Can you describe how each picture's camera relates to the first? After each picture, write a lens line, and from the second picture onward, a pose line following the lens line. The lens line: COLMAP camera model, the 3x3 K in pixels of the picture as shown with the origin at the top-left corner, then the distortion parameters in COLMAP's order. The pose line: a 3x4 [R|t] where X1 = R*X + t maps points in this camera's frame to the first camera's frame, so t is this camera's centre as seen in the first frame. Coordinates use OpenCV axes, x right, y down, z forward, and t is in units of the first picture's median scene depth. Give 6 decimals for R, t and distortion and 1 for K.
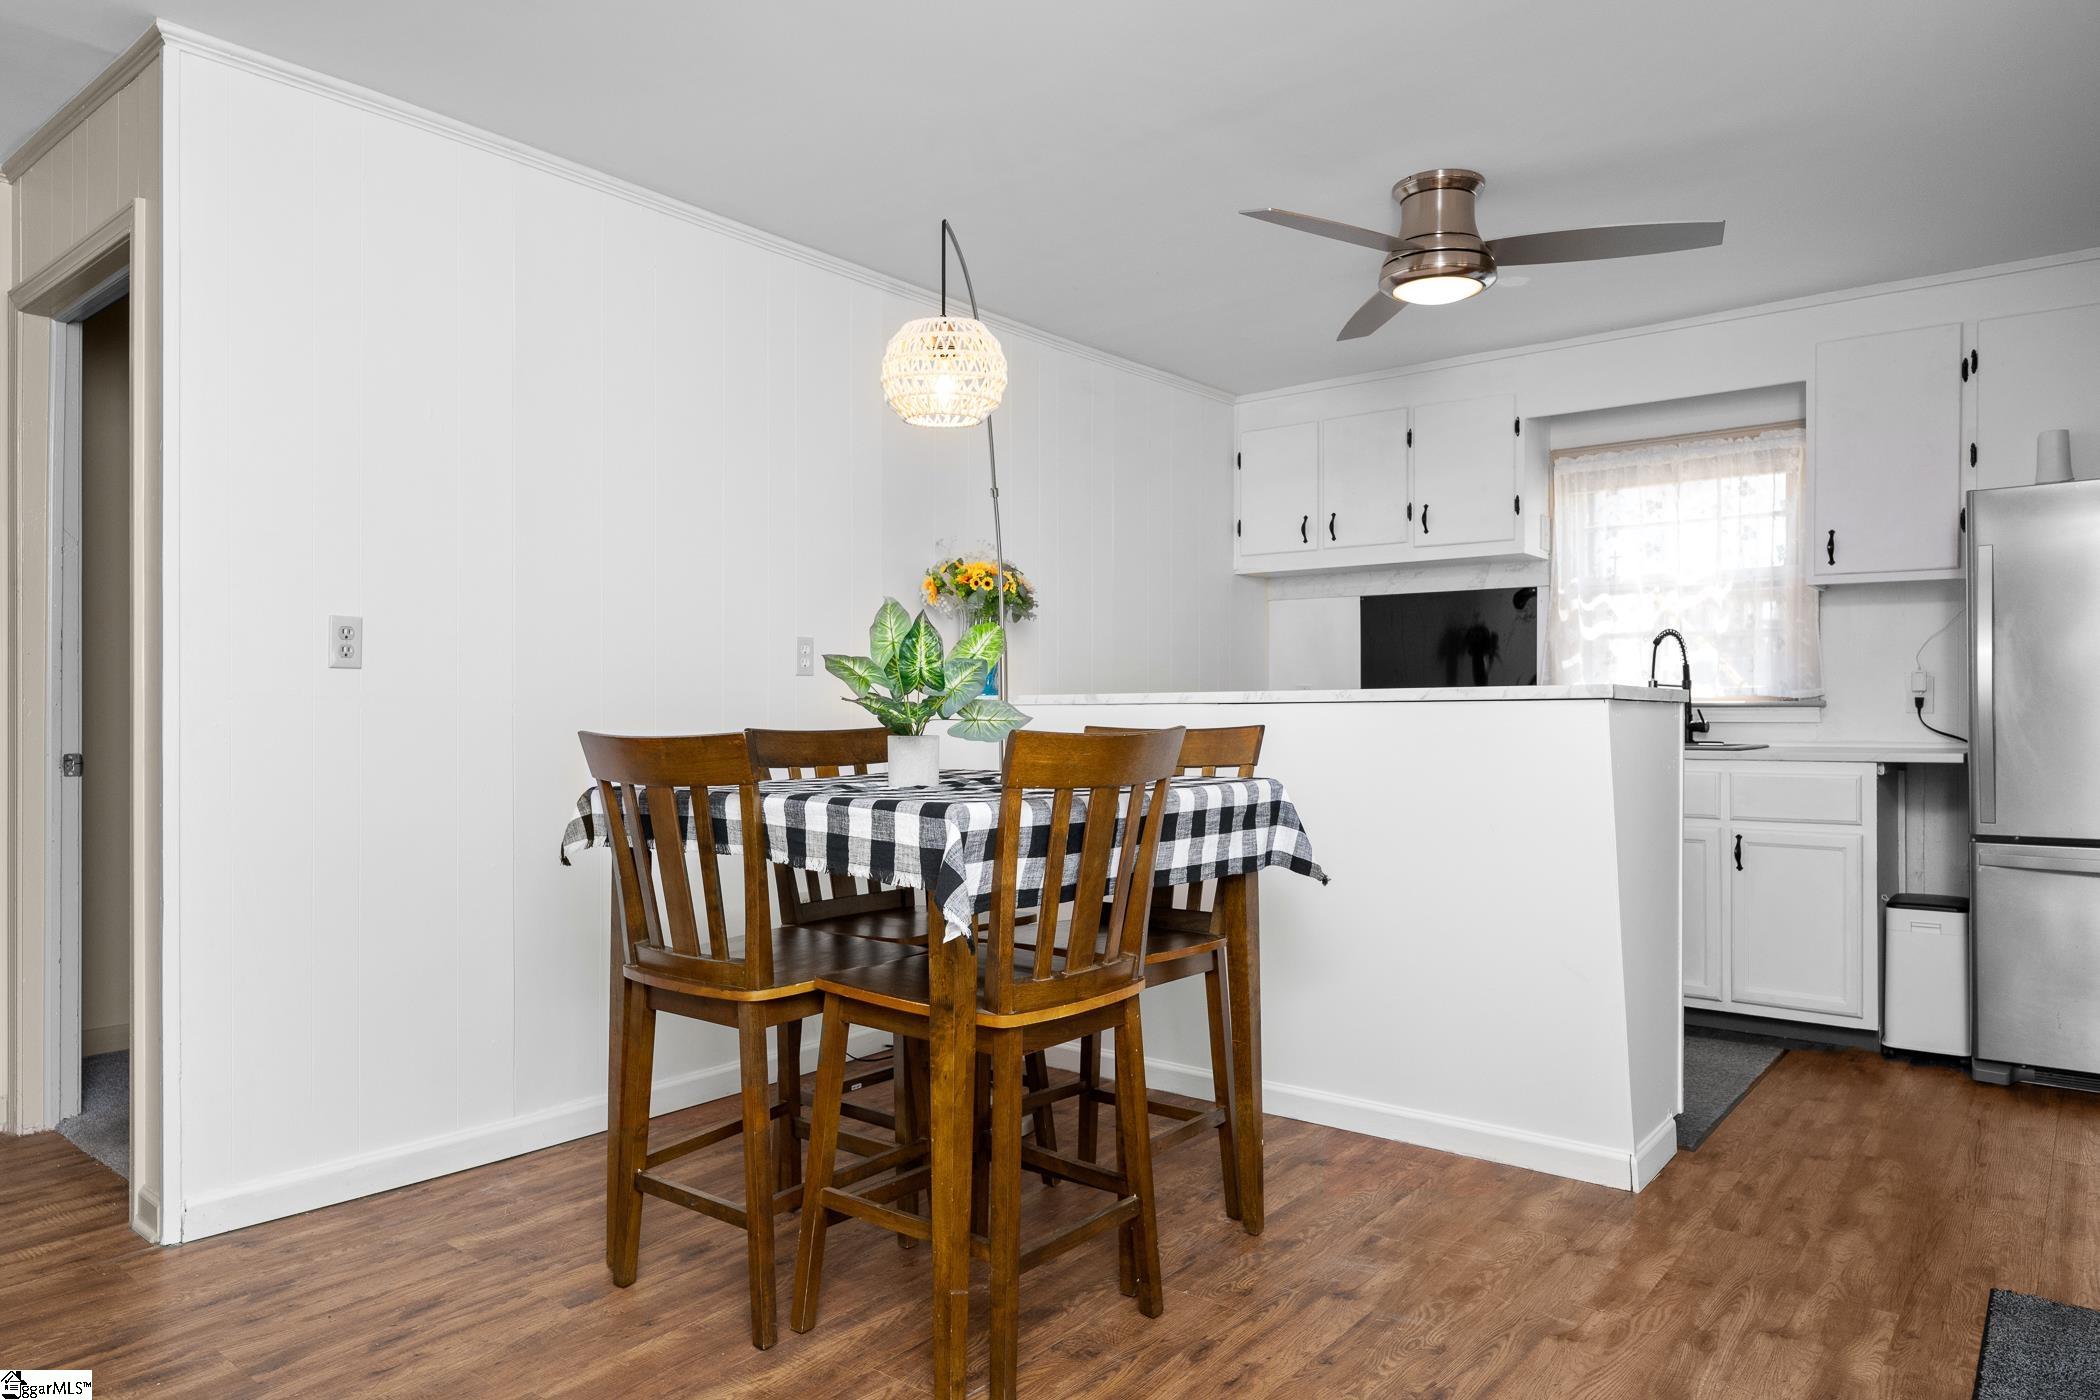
lens RADIAL K [[1319.9, 0, 1044.2], [0, 1319.9, 718.8], [0, 0, 1]] dist [-0.002743, -0.000949]
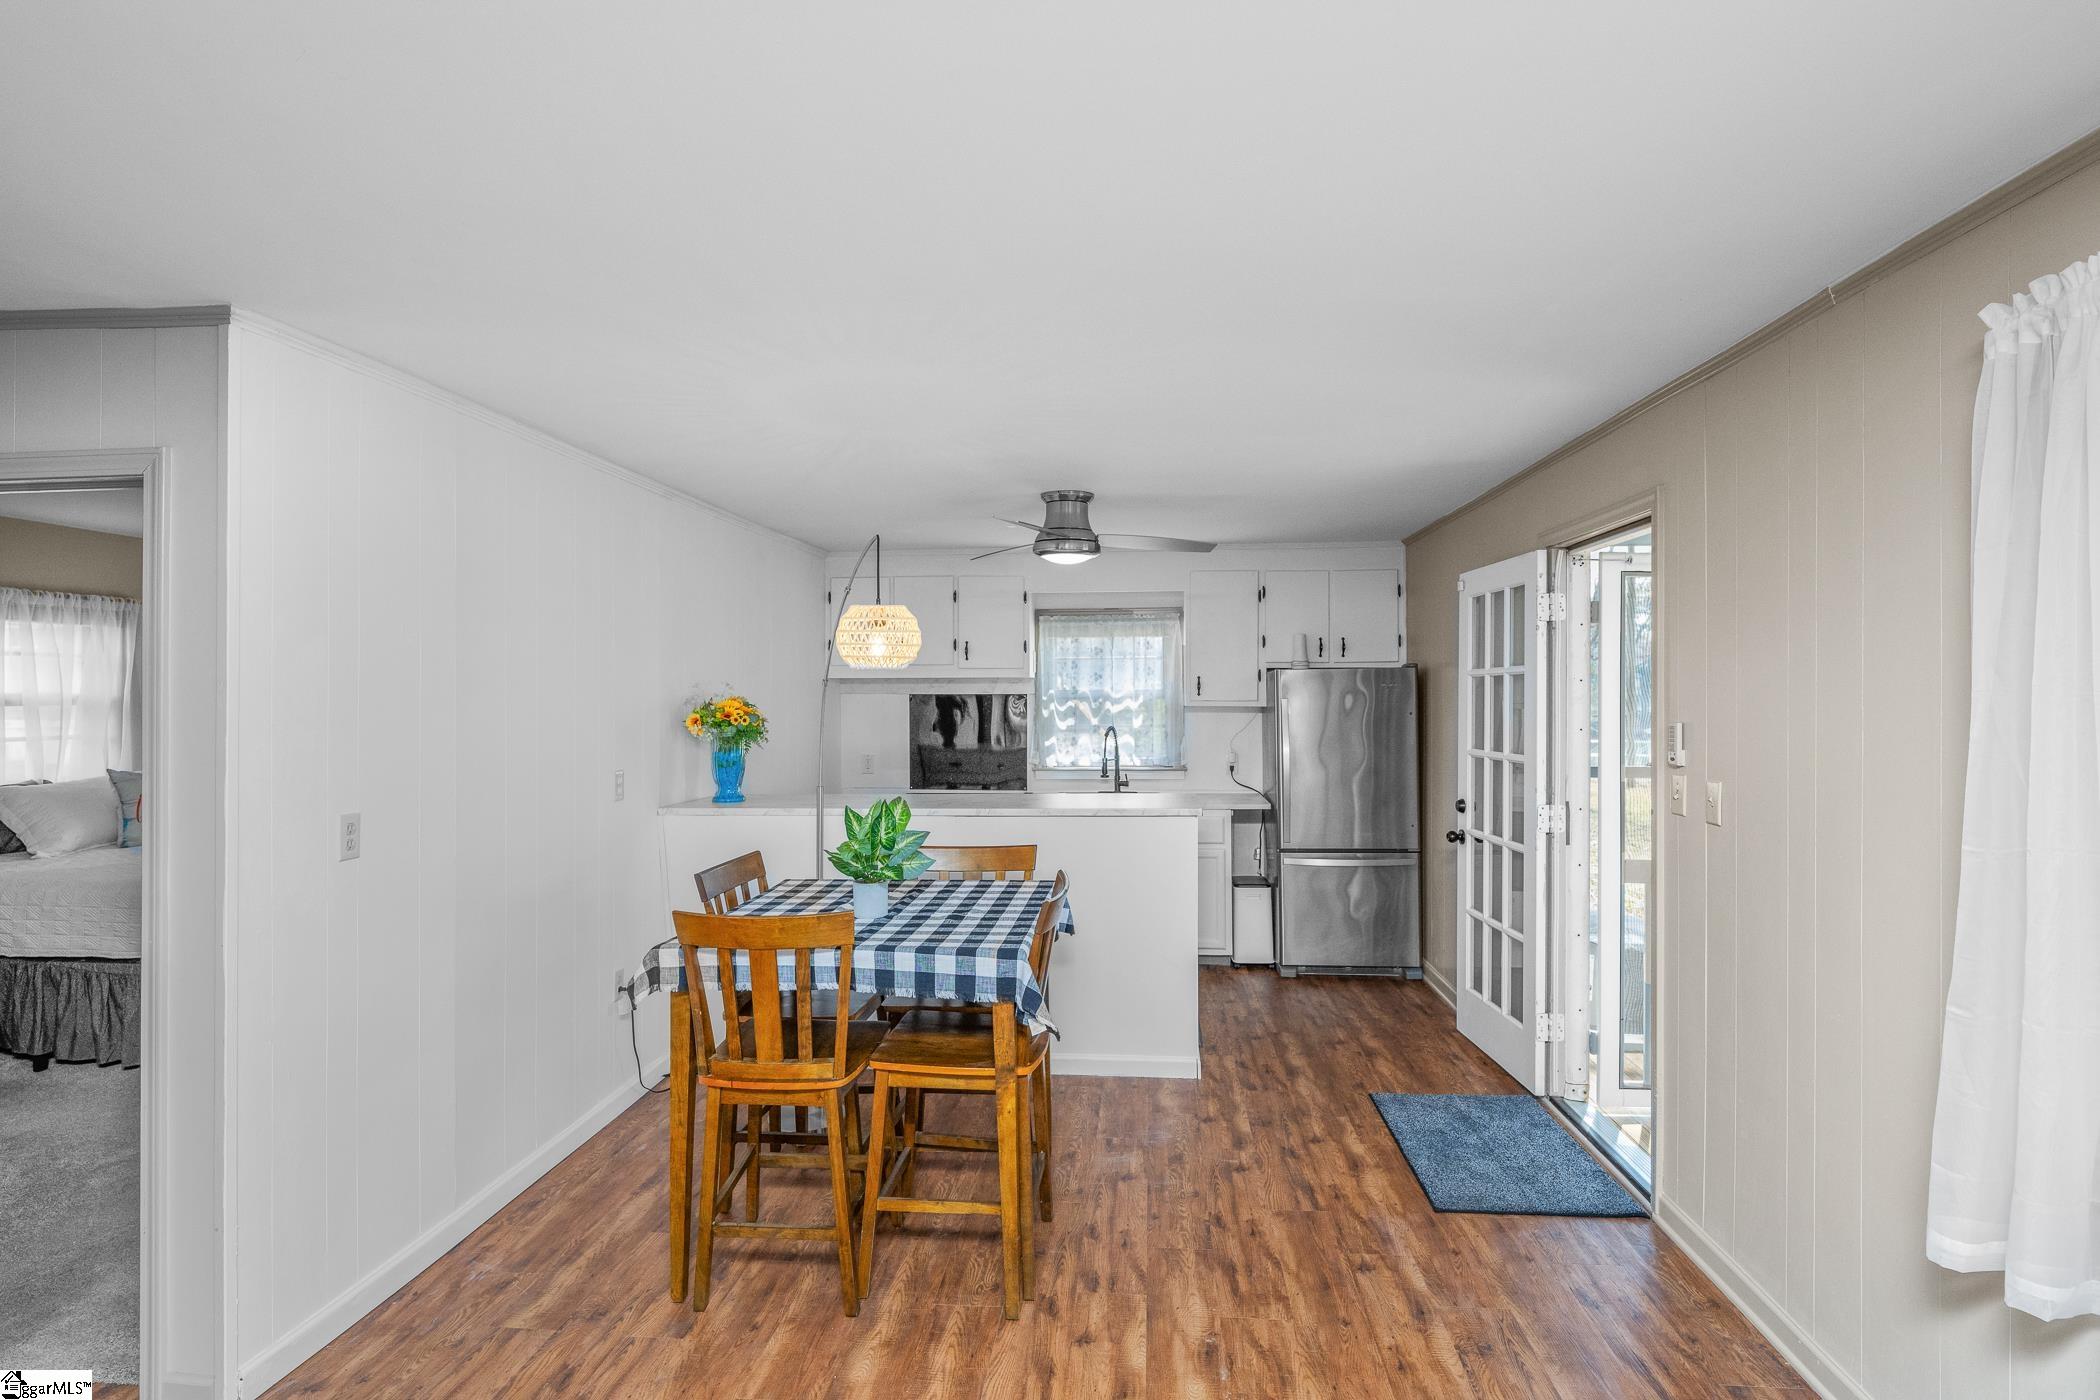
lens RADIAL K [[1034.3, 0, 1051.2], [0, 1034.3, 682.2], [0, 0, 1]] dist [-0.002036, -0.000262]
pose [[0.832088, -0.000071, 0.554643, -0.511536], [0.007433, 0.999912, -0.011023, -0.175497], [-0.554594, 0.013294, 0.832015, -0.090456]]
